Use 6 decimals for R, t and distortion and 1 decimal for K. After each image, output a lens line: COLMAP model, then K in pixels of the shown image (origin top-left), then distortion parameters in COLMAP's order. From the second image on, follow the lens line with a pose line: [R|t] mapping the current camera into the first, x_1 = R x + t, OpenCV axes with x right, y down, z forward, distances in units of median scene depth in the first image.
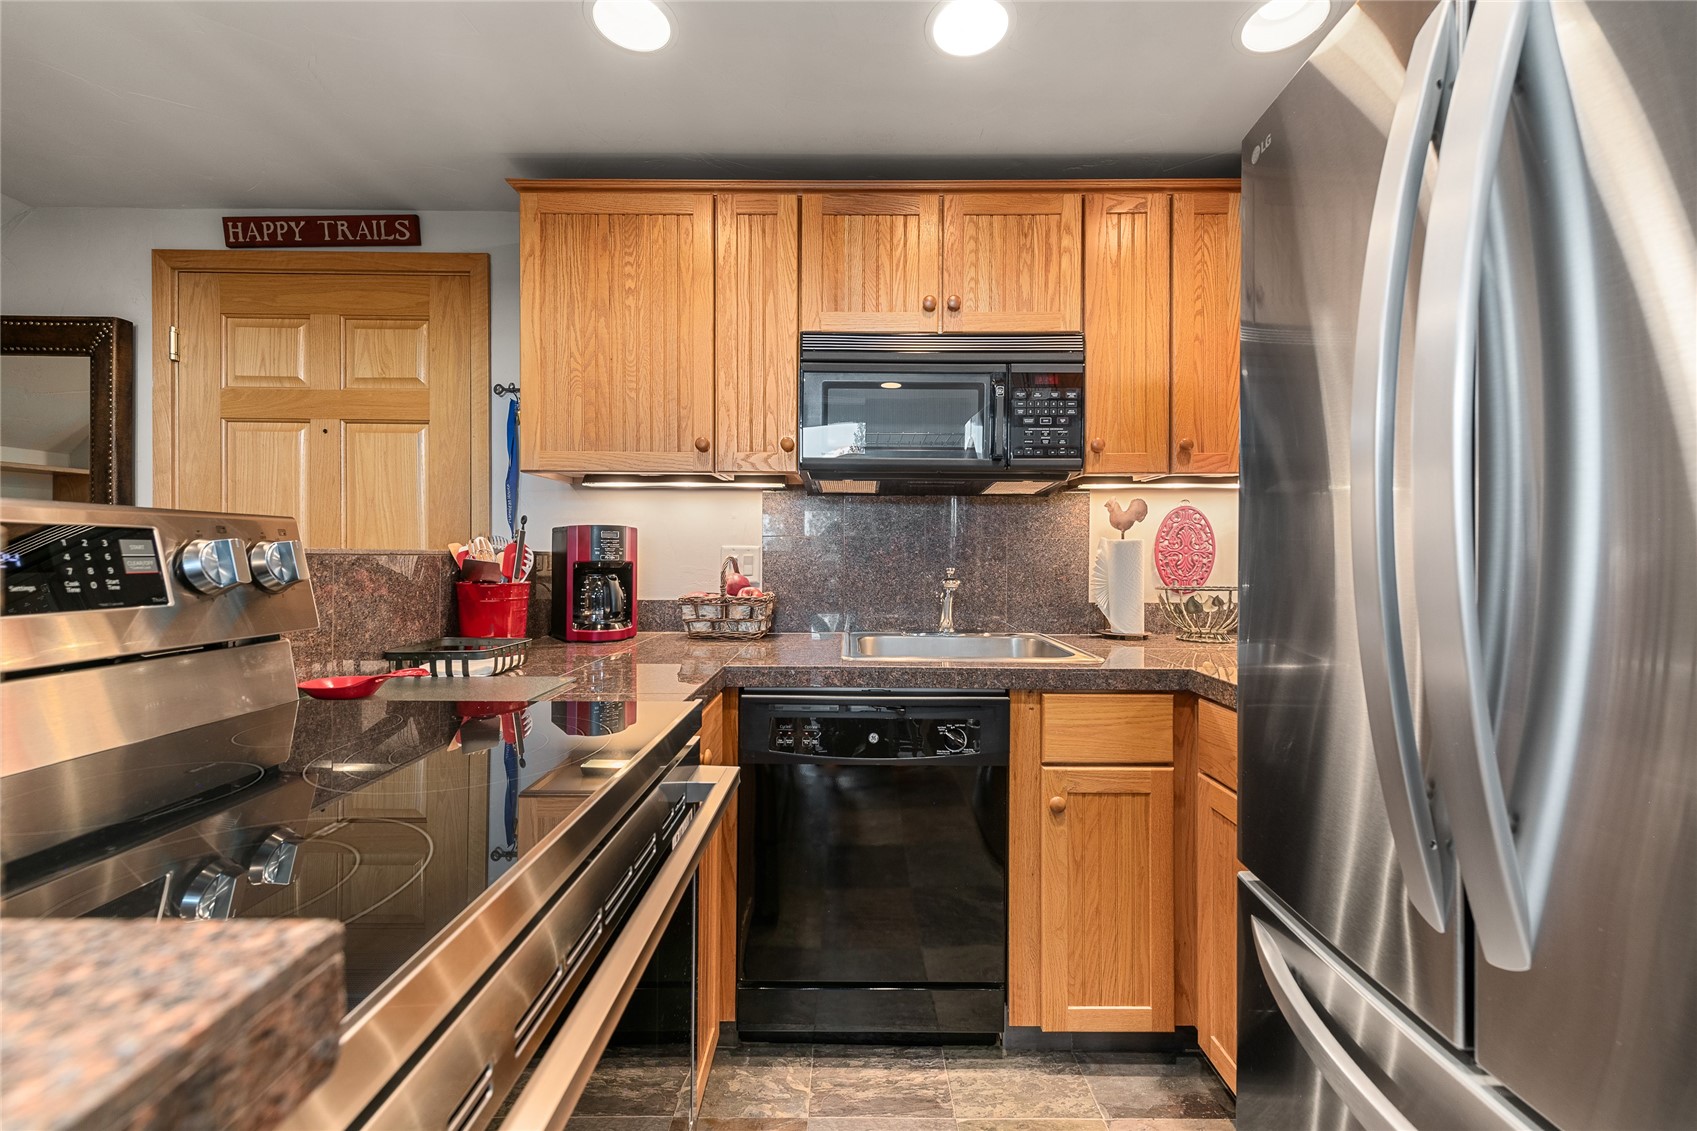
lens RADIAL K [[662.8, 0, 848.5], [0, 662.8, 565.5], [0, 0, 1]] dist [0.013237, -0.000256]
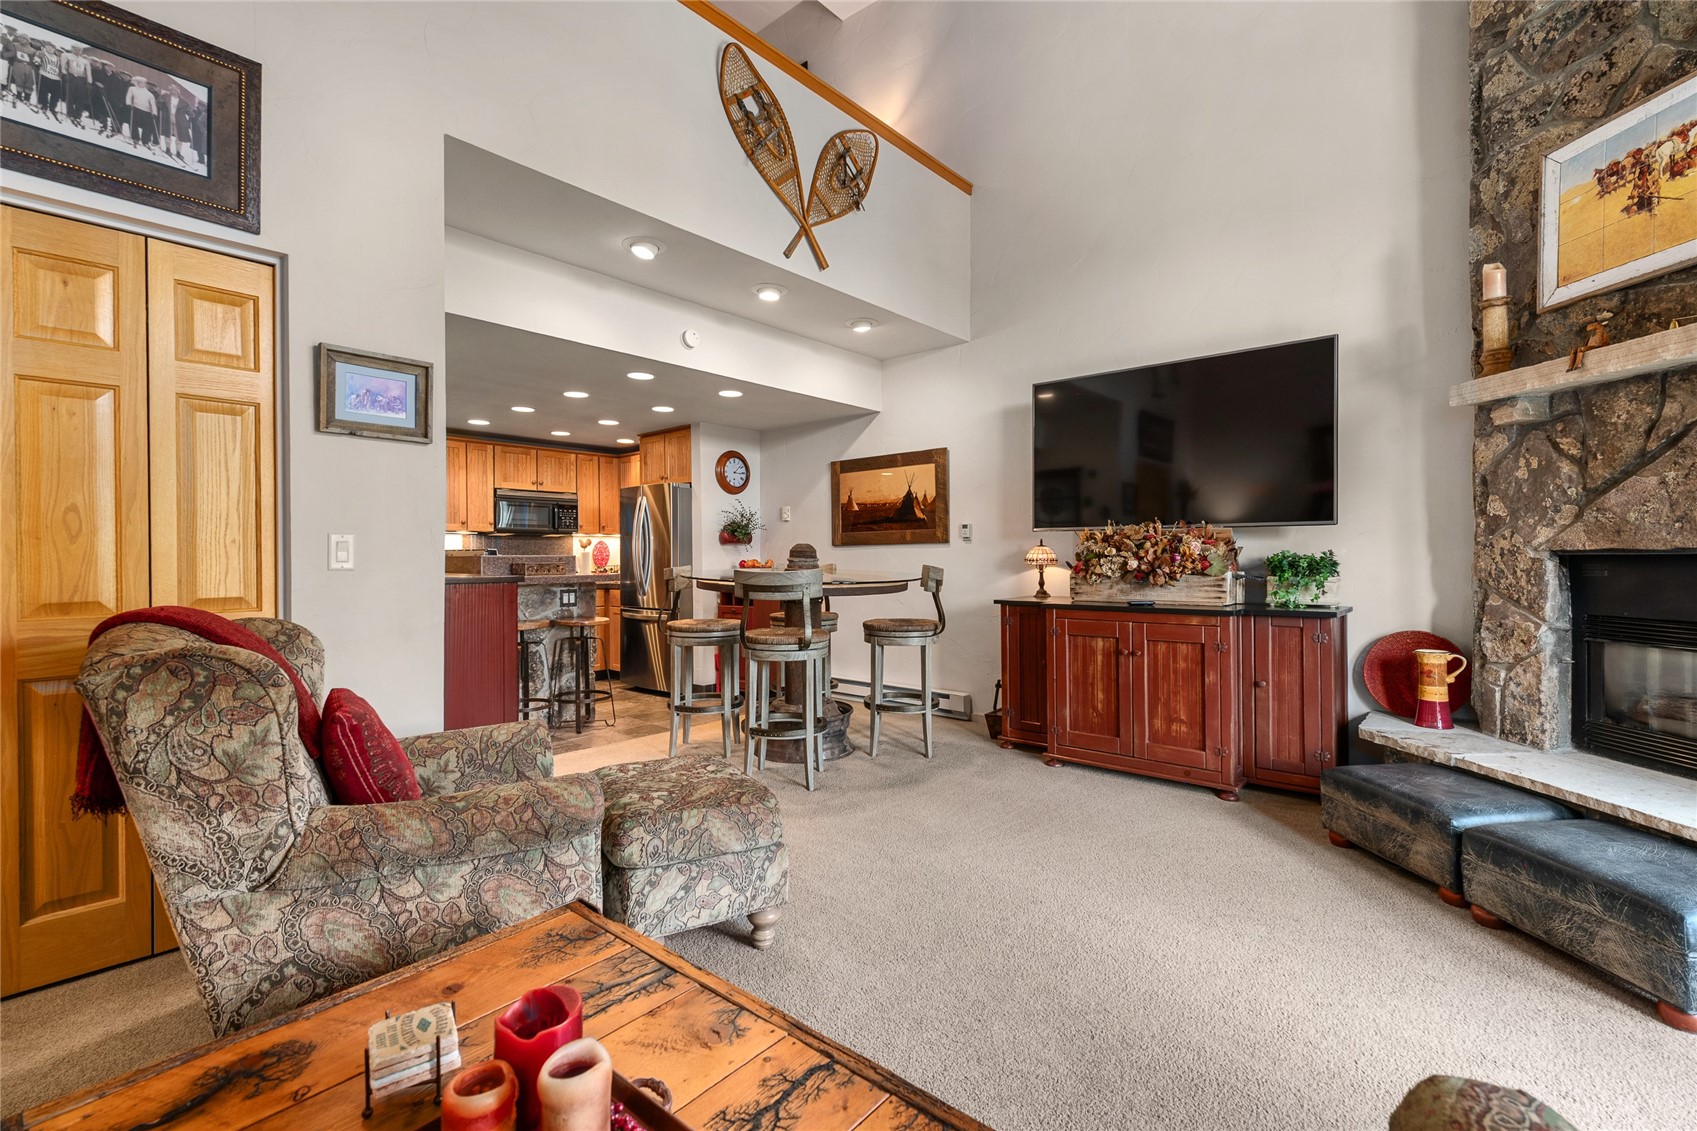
lens RADIAL K [[752.1, 0, 850.5], [0, 752.1, 559.2], [0, 0, 1]] dist [0.016560, -0.005272]
pose [[0.654194, -0.009512, 0.756267, -1.702232], [0.010519, 0.999939, 0.003478, -0.000102], [-0.756254, 0.005679, 0.654253, -2.674889]]
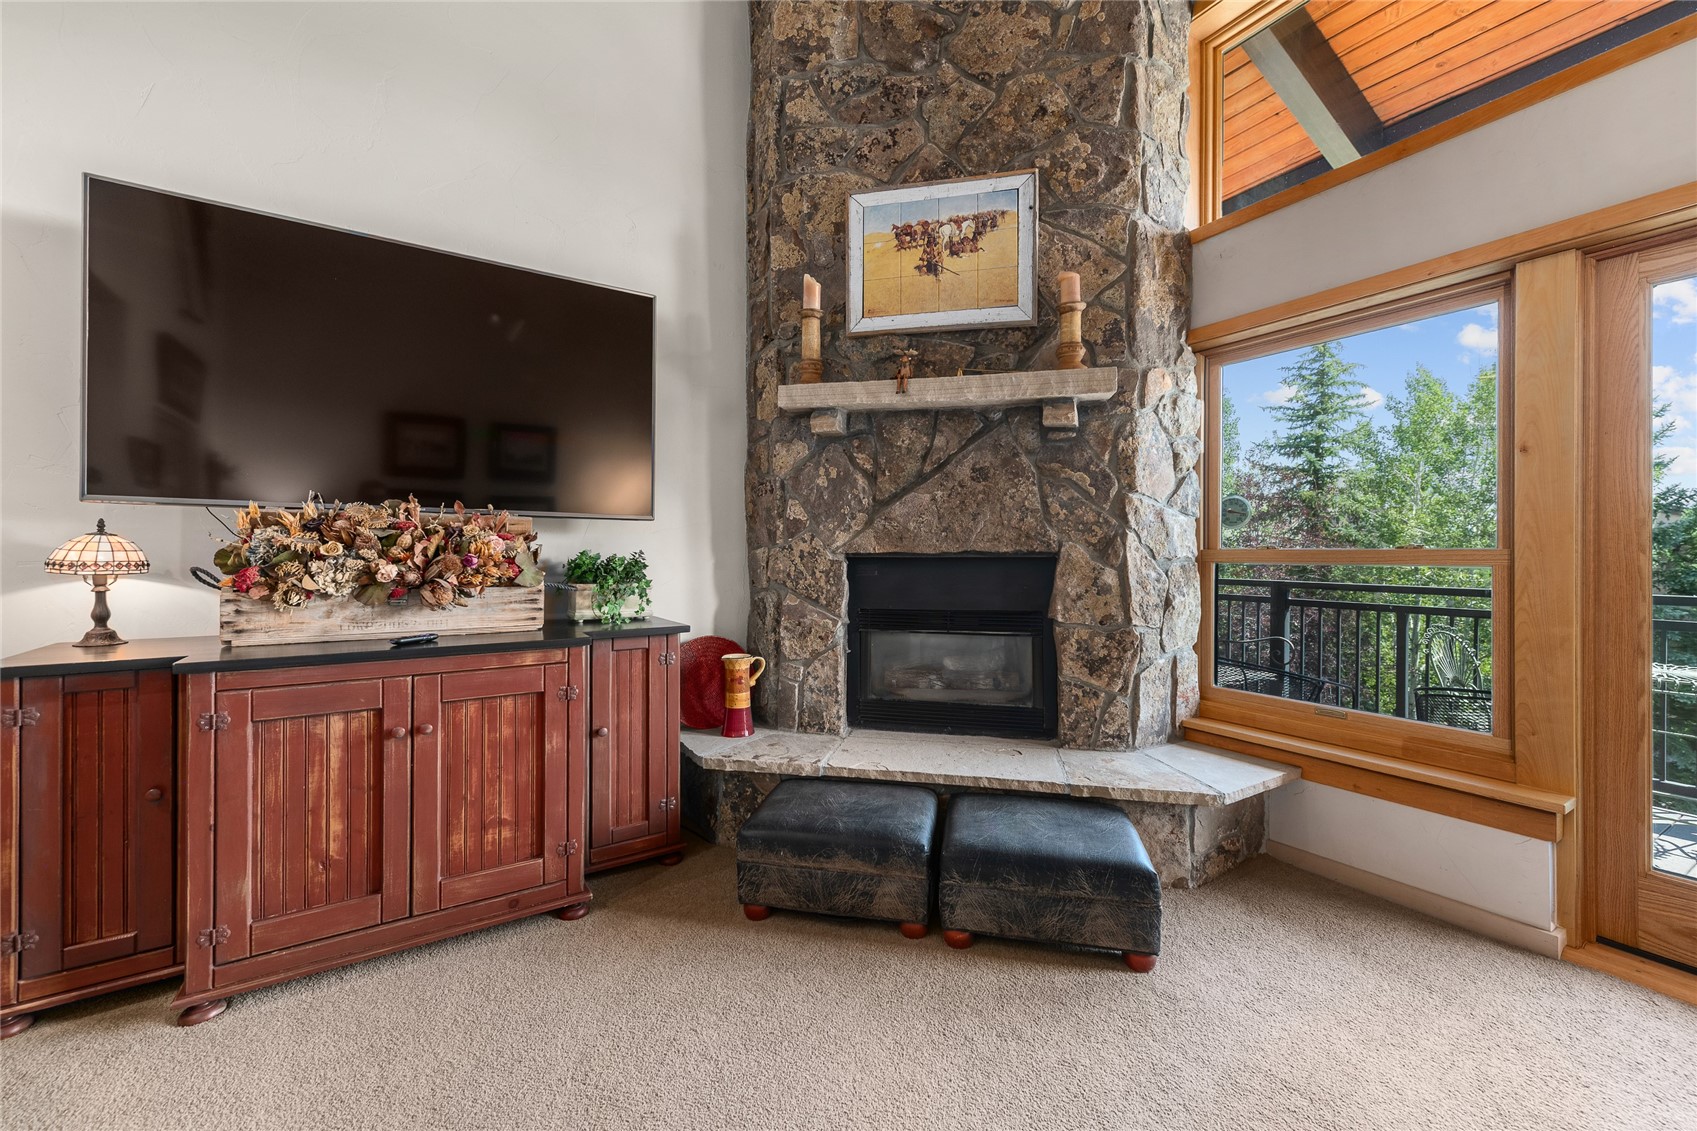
lens RADIAL K [[673.6, 0, 848.3], [0, 673.6, 552.4], [0, 0, 1]] dist [0.012406, -0.000330]
pose [[-0.531785, -0.004536, 0.846867, -0.860548], [-0.000900, 0.999988, 0.004792, -0.007103], [-0.846879, 0.001786, -0.531783, -1.907935]]
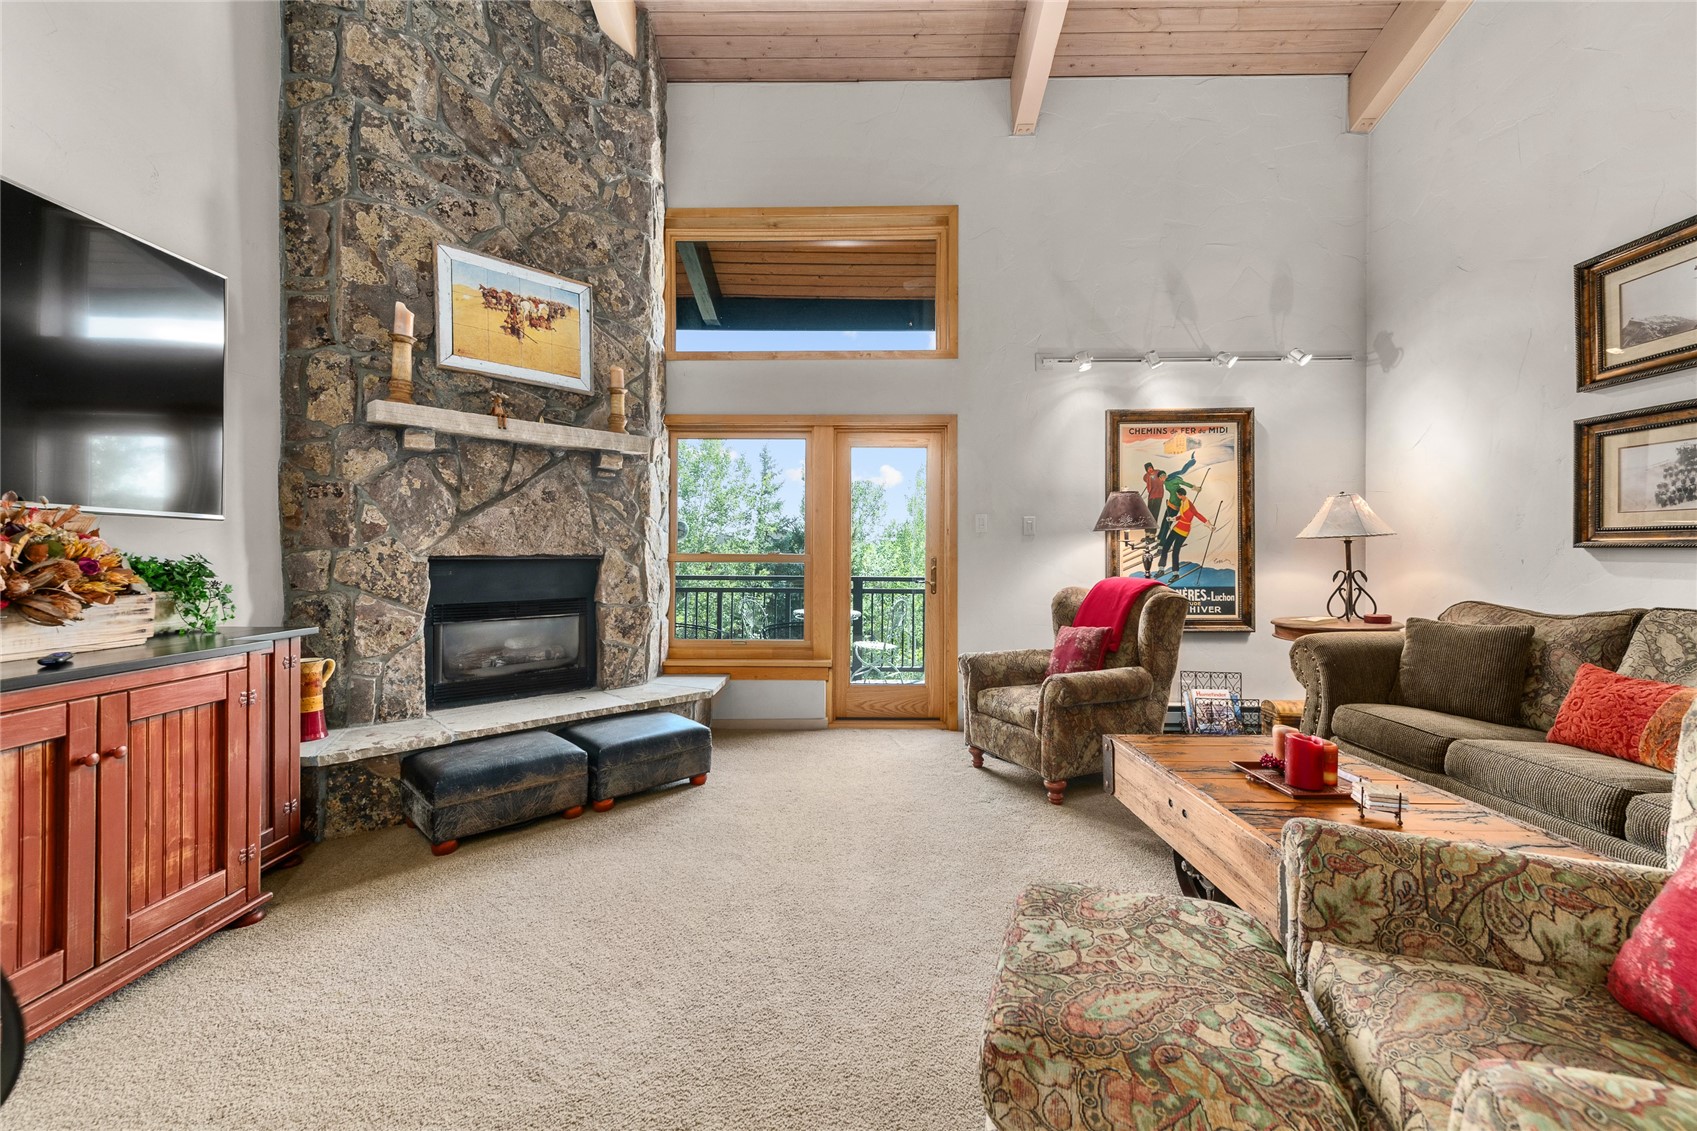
lens RADIAL K [[670.8, 0, 848.0], [0, 670.8, 557.3], [0, 0, 1]] dist [0.019212, -0.006004]
pose [[-0.999880, -0.007859, 0.013333, -0.654623], [-0.007761, 0.999942, 0.007415, -0.015713], [-0.013390, 0.007311, -0.999884, -0.965420]]
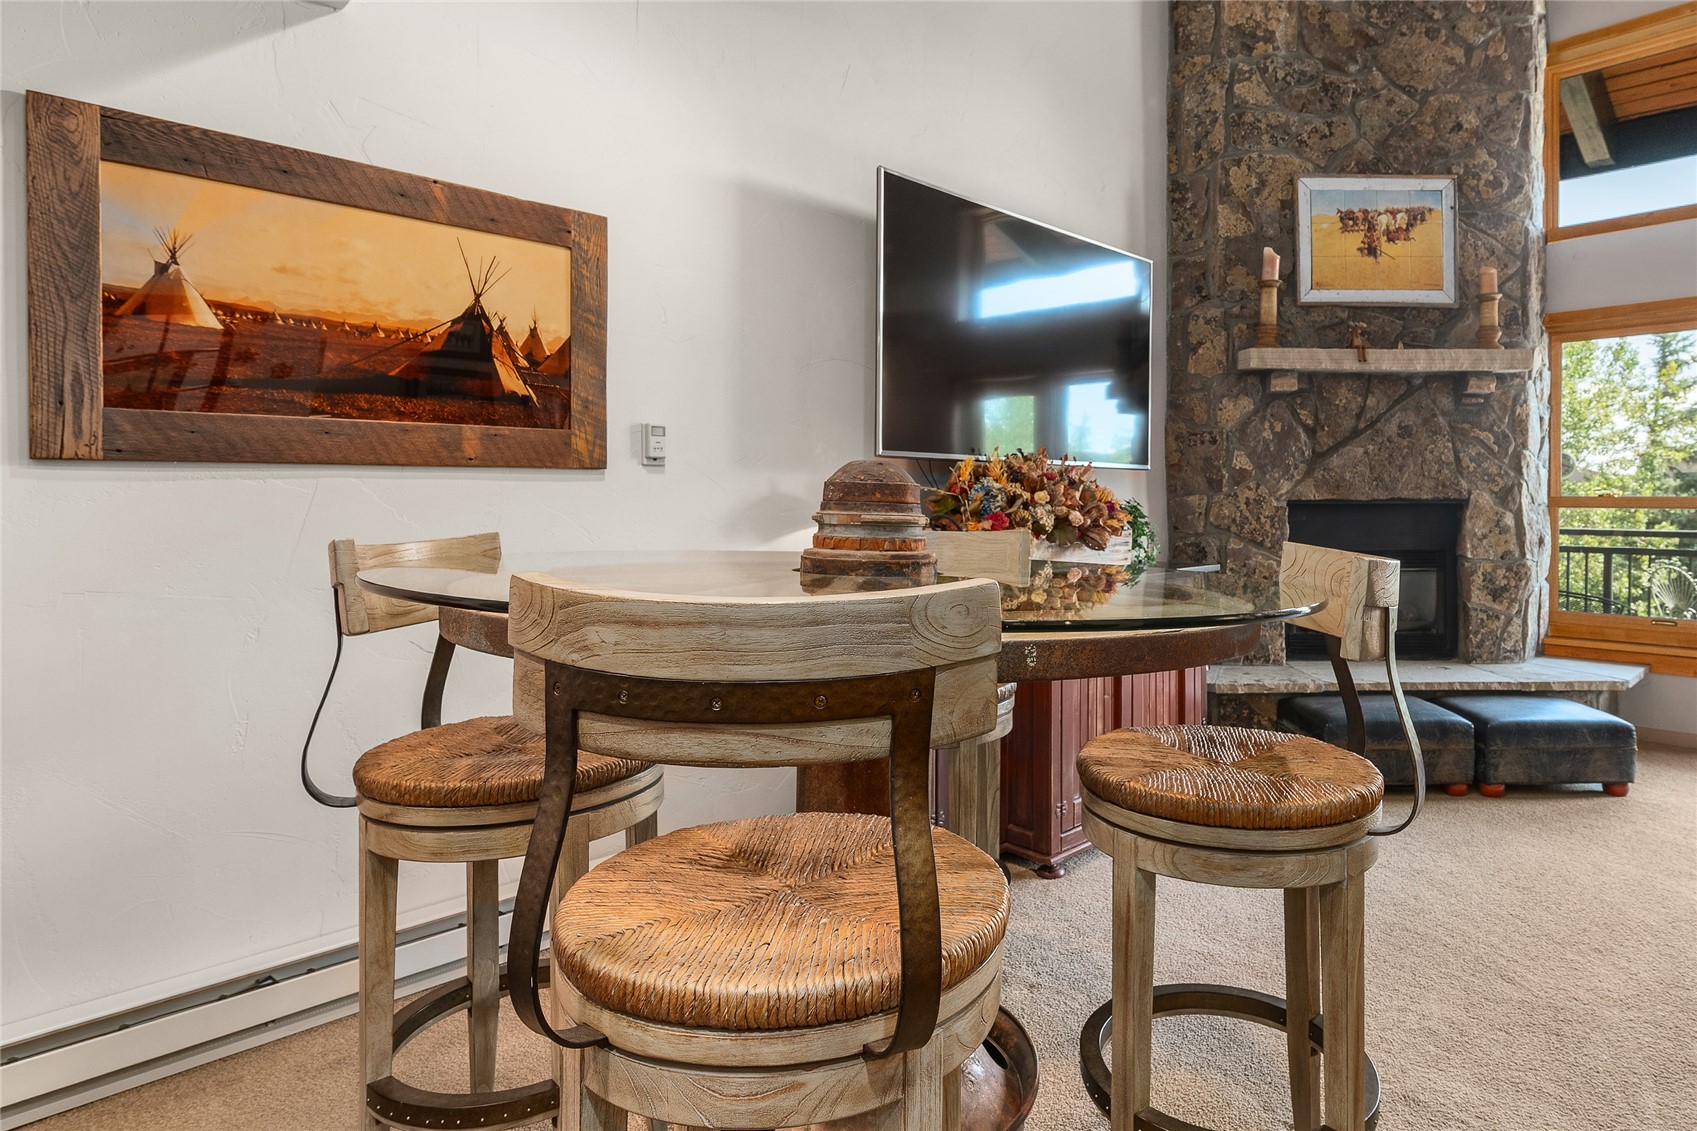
lens RADIAL K [[962.0, 0, 973.5], [0, 962.0, 502.5], [0, 0, 1]] dist [0.011818, -0.001430]
pose [[-0.733596, -0.006047, 0.679559, -0.613295], [-0.000491, 0.999965, 0.008368, -0.012043], [-0.679585, 0.005805, -0.733573, -0.365966]]
